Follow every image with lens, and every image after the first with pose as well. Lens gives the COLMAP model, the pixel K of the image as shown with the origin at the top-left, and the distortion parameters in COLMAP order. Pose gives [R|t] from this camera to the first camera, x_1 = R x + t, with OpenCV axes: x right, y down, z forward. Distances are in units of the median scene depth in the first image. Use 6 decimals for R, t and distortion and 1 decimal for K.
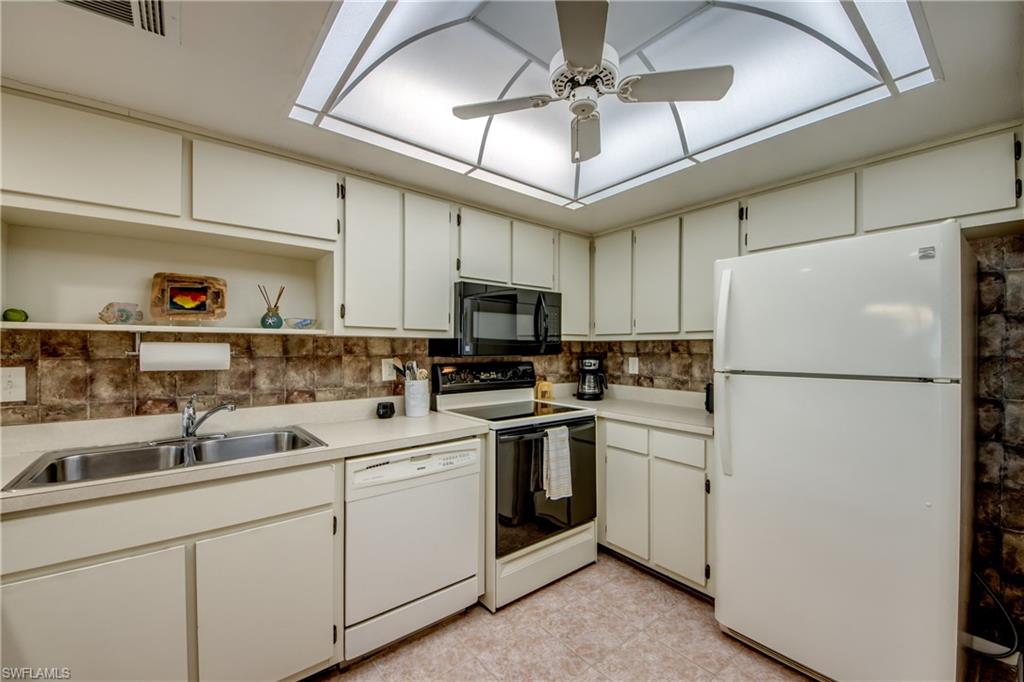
lens RADIAL K [[411.9, 0, 509.8], [0, 411.9, 348.2], [0, 0, 1]] dist [0.000099, -0.000199]
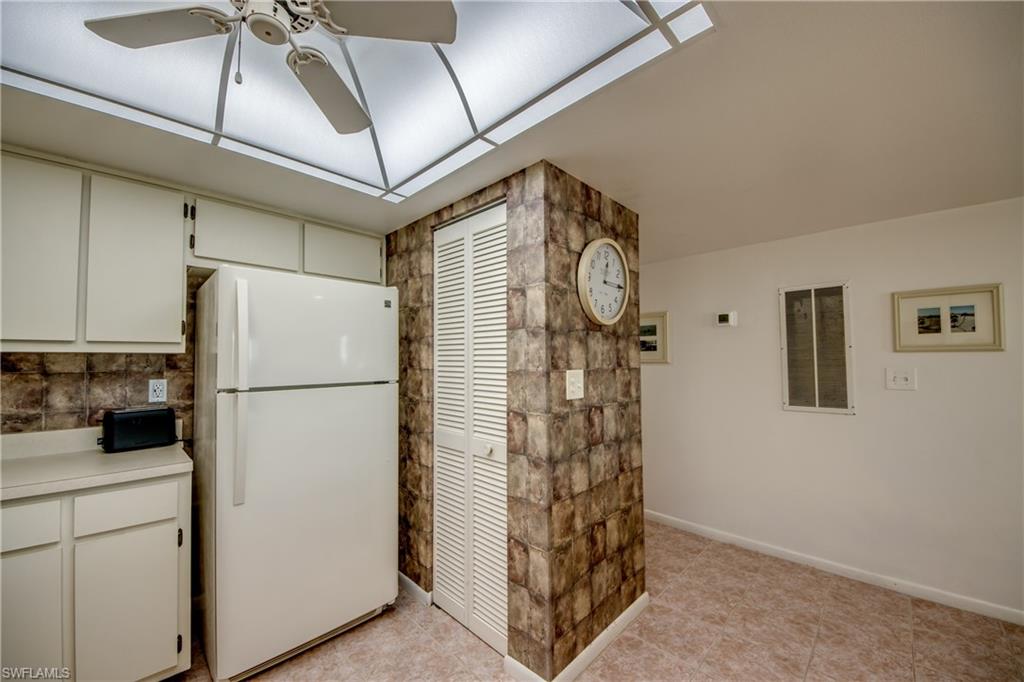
lens RADIAL K [[393.9, 0, 521.0], [0, 393.9, 341.9], [0, 0, 1]] dist [-0.000501, -0.000266]
pose [[-0.115855, 0.041694, 0.992391, -0.329078], [0.006449, 0.999129, -0.041225, -0.007639], [-0.993245, 0.001623, -0.116023, 0.374281]]
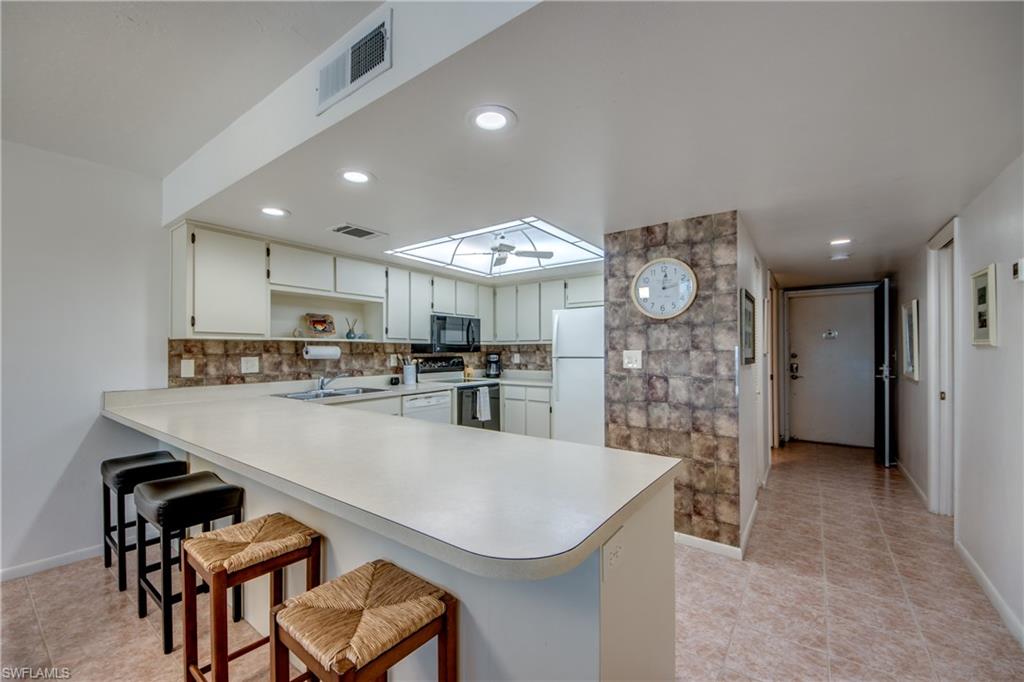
lens RADIAL K [[411.7, 0, 483.7], [0, 411.7, 349.2], [0, 0, 1]] dist [0.019319, -0.000326]
pose [[0.973434, -0.005110, 0.228912, -0.331317], [0.006603, 0.999962, -0.005760, 0.015415], [-0.228874, 0.007118, 0.973430, -0.943347]]
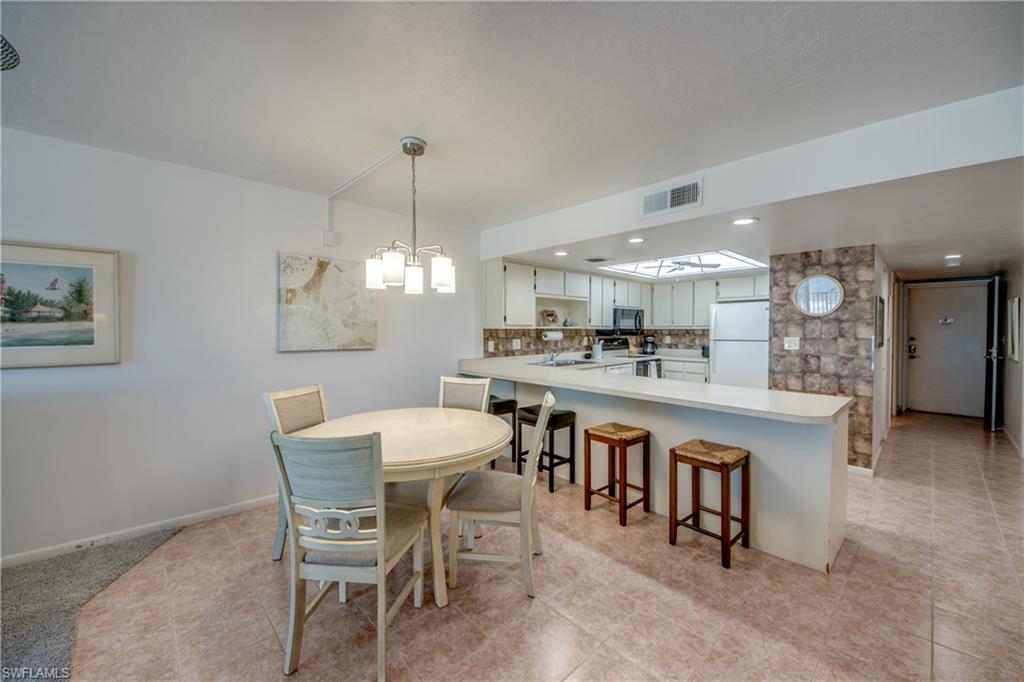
lens RADIAL K [[393.3, 0, 504.9], [0, 393.3, 336.0], [0, 0, 1]] dist [-0.013976, -0.000058]
pose [[0.997701, -0.004596, 0.067609, -0.988983], [0.003393, 0.999834, 0.017905, -0.025961], [-0.067680, -0.017634, 0.997551, -1.461316]]
